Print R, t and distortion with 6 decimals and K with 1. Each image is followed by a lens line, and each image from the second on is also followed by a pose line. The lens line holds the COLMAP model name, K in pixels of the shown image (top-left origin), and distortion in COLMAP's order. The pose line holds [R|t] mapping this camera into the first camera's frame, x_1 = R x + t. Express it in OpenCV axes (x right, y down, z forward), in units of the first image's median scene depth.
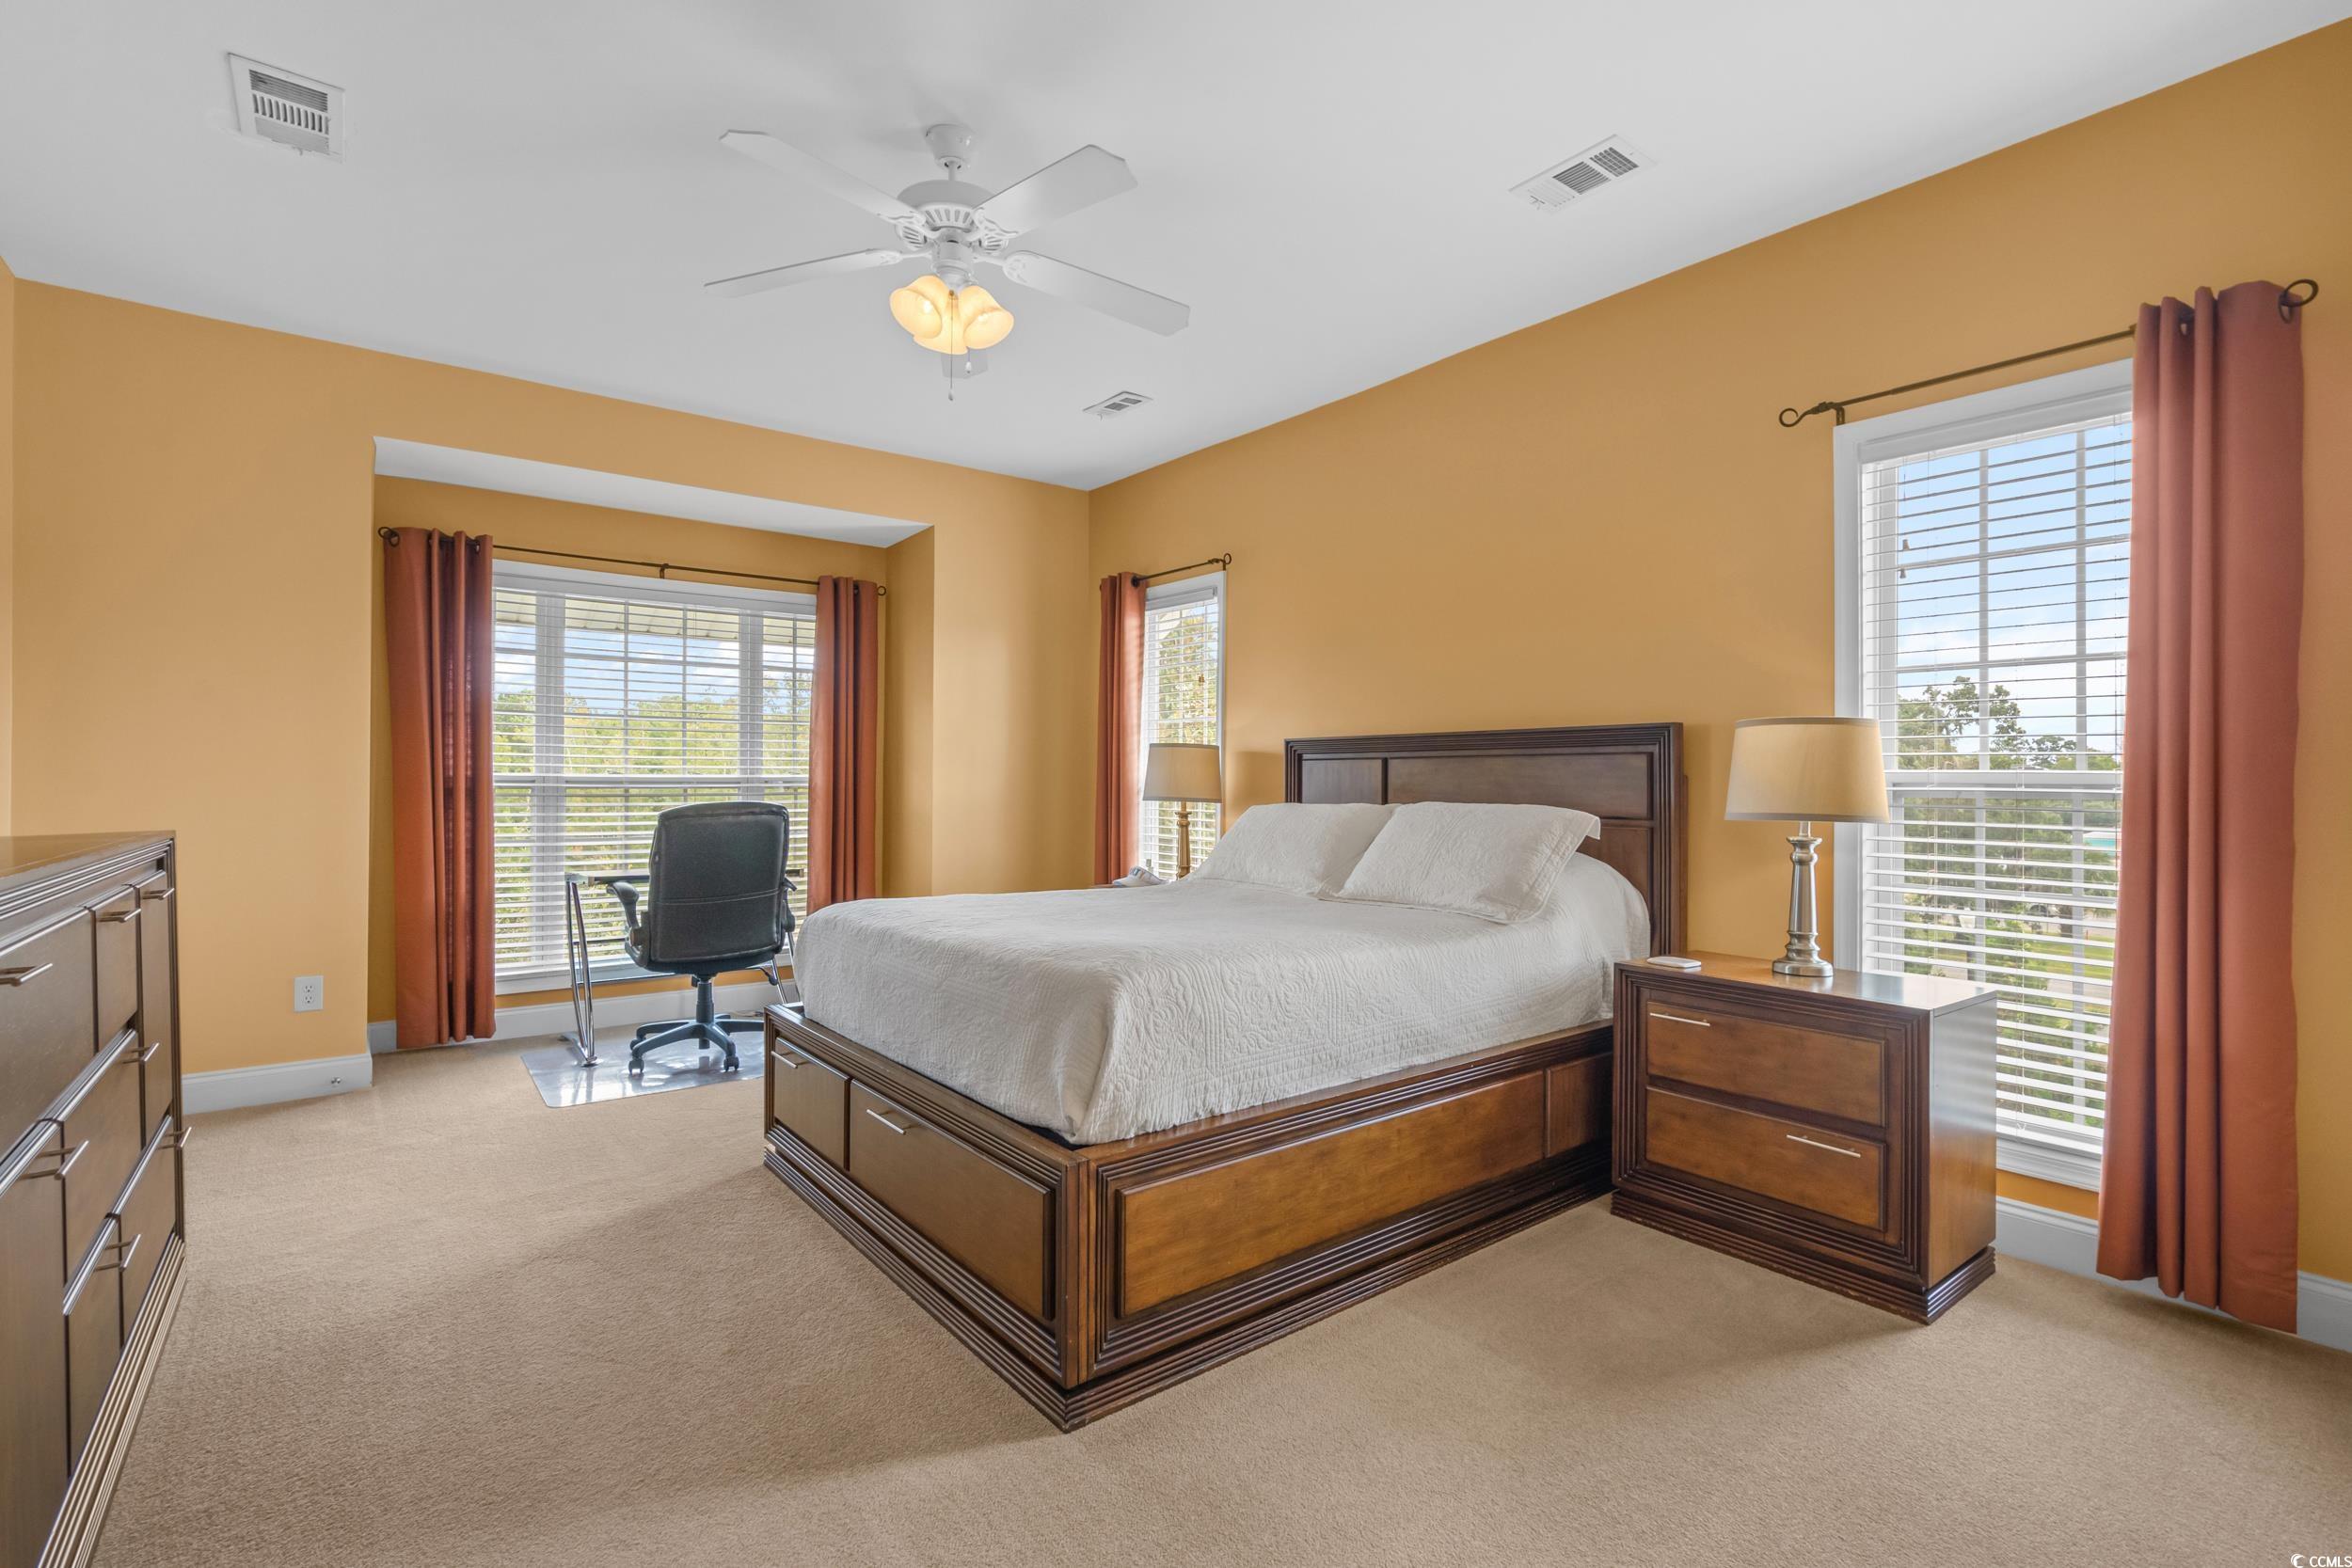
lens RADIAL K [[1065.1, 0, 1135.3], [0, 1065.1, 782.6], [0, 0, 1]] dist [-0.002614, 0.001409]
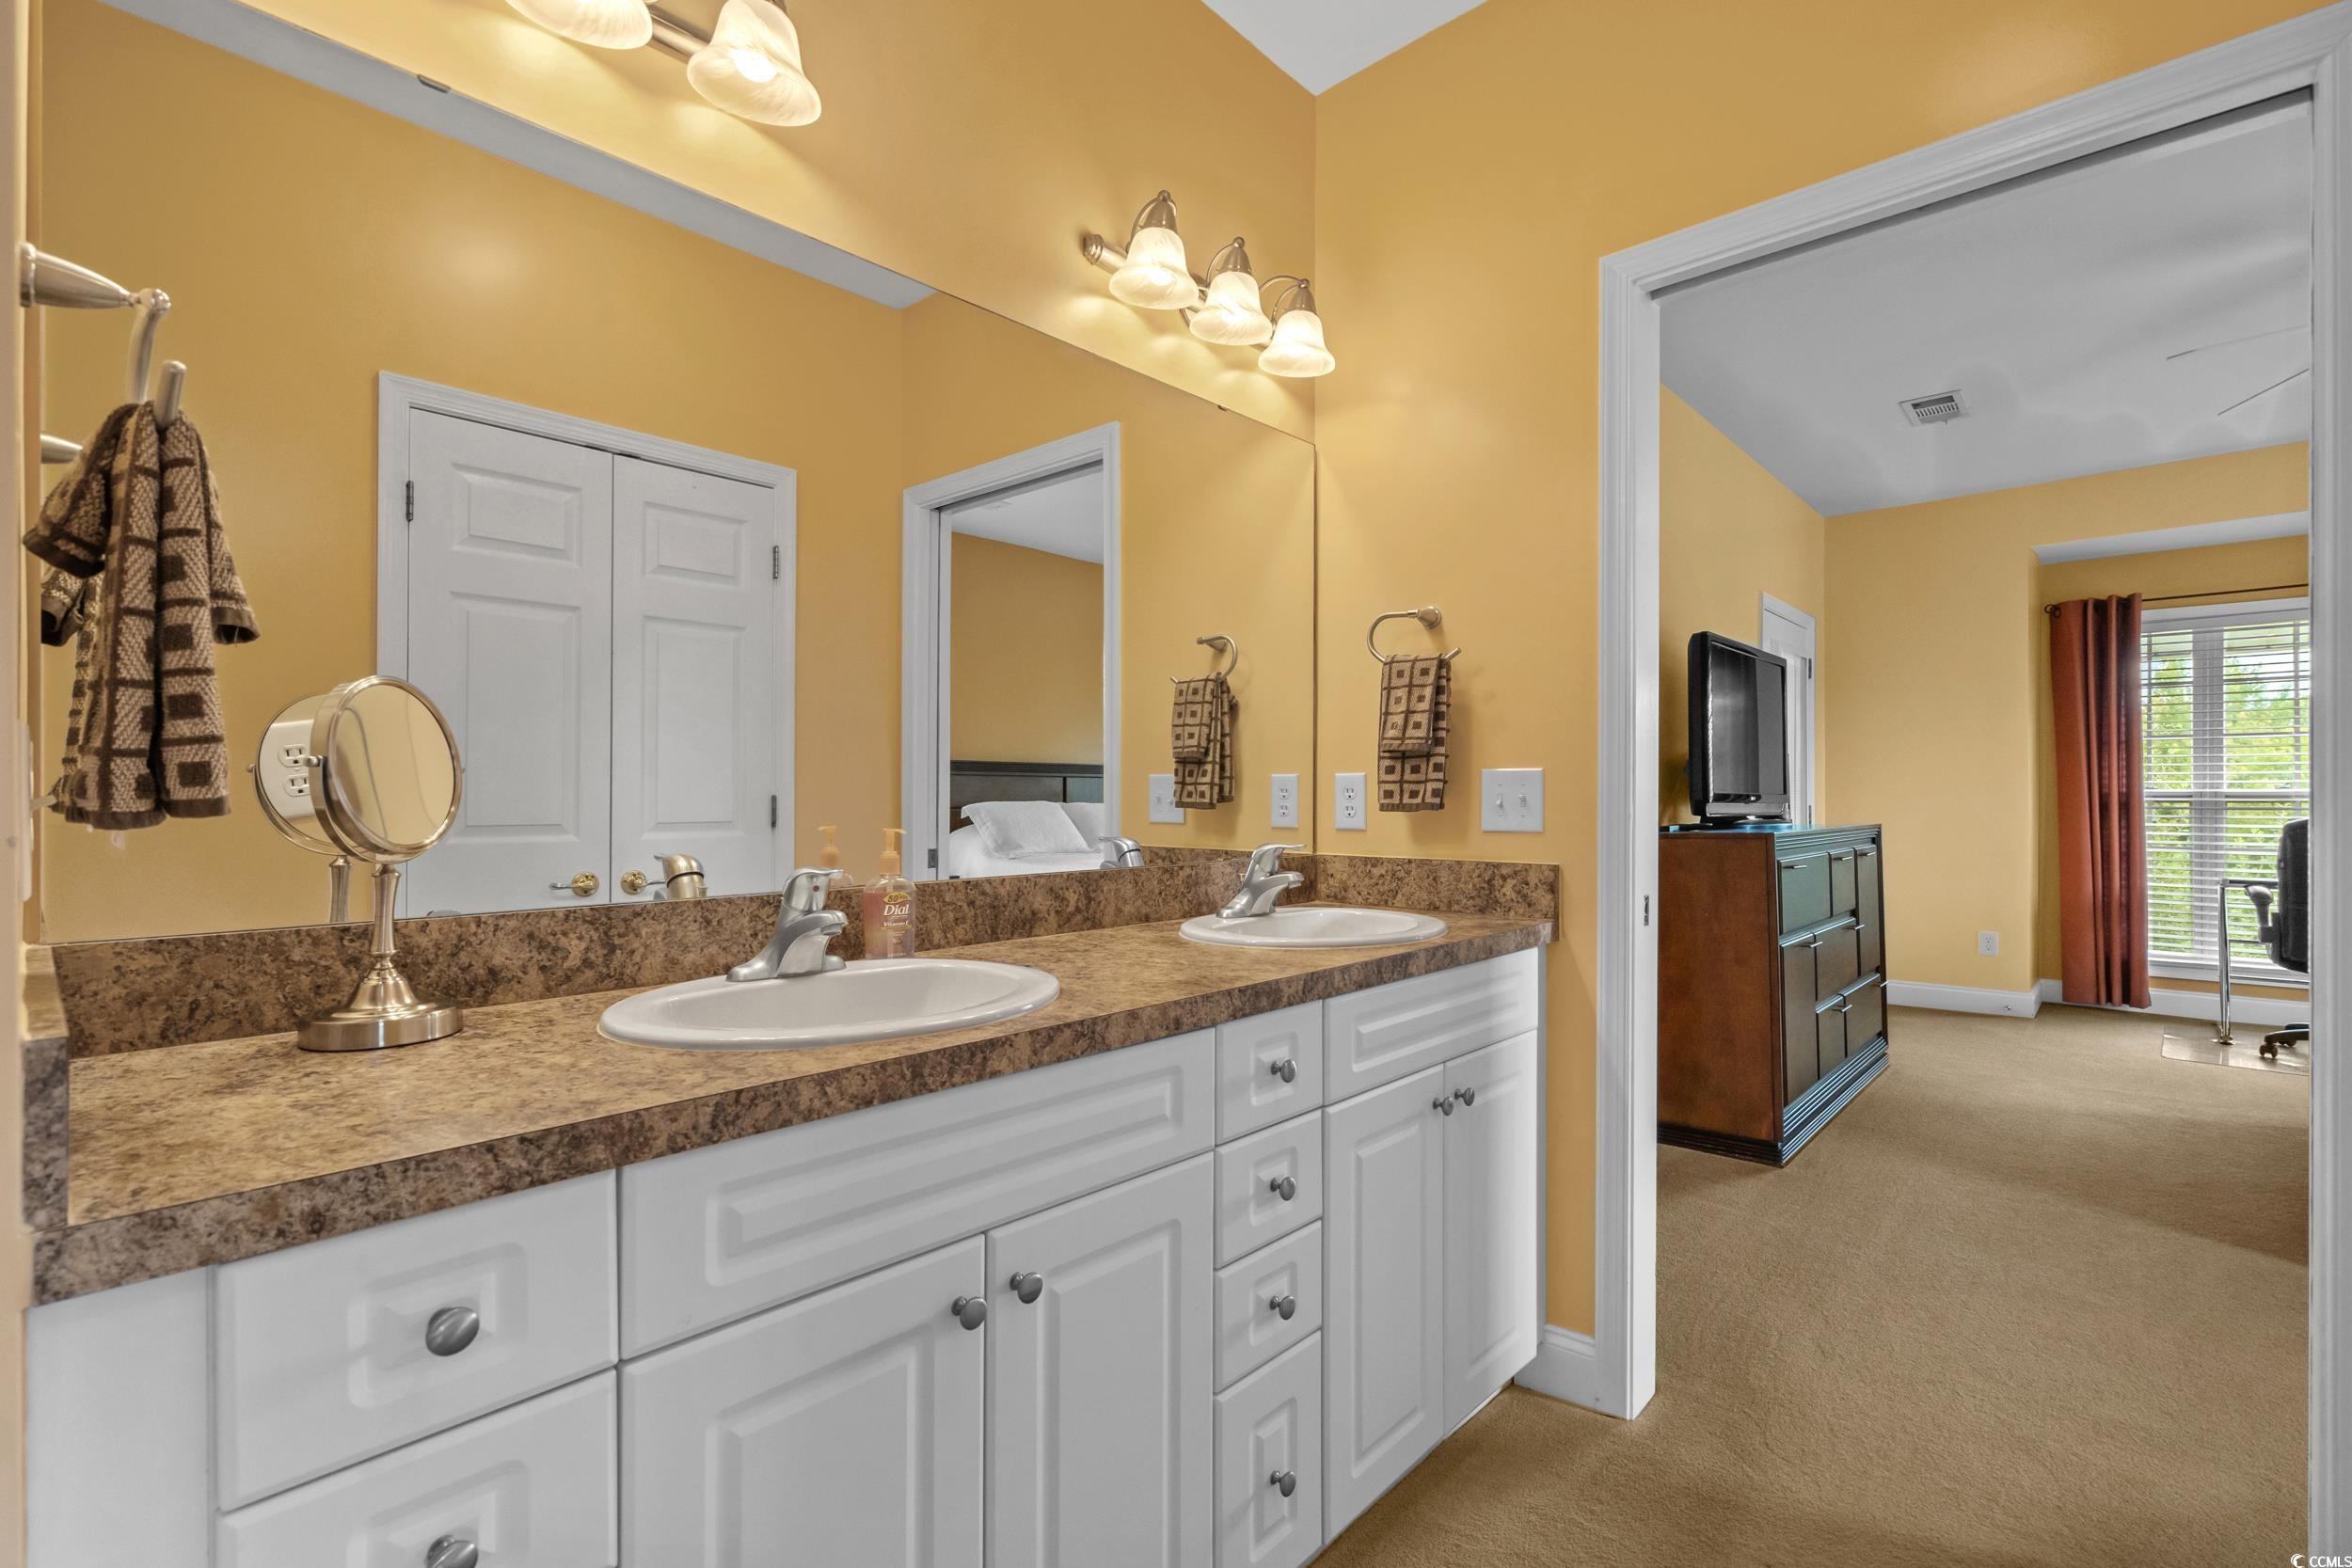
lens RADIAL K [[1065.1, 0, 1177.6], [0, 1065.1, 795.2], [0, 0, 1]] dist [-0.002614, 0.001409]
pose [[0.188781, -0.007337, -0.981992, 0.378219], [0.003150, 0.999971, -0.006866, 0.002188], [0.982014, -0.001797, 0.188799, -0.304613]]
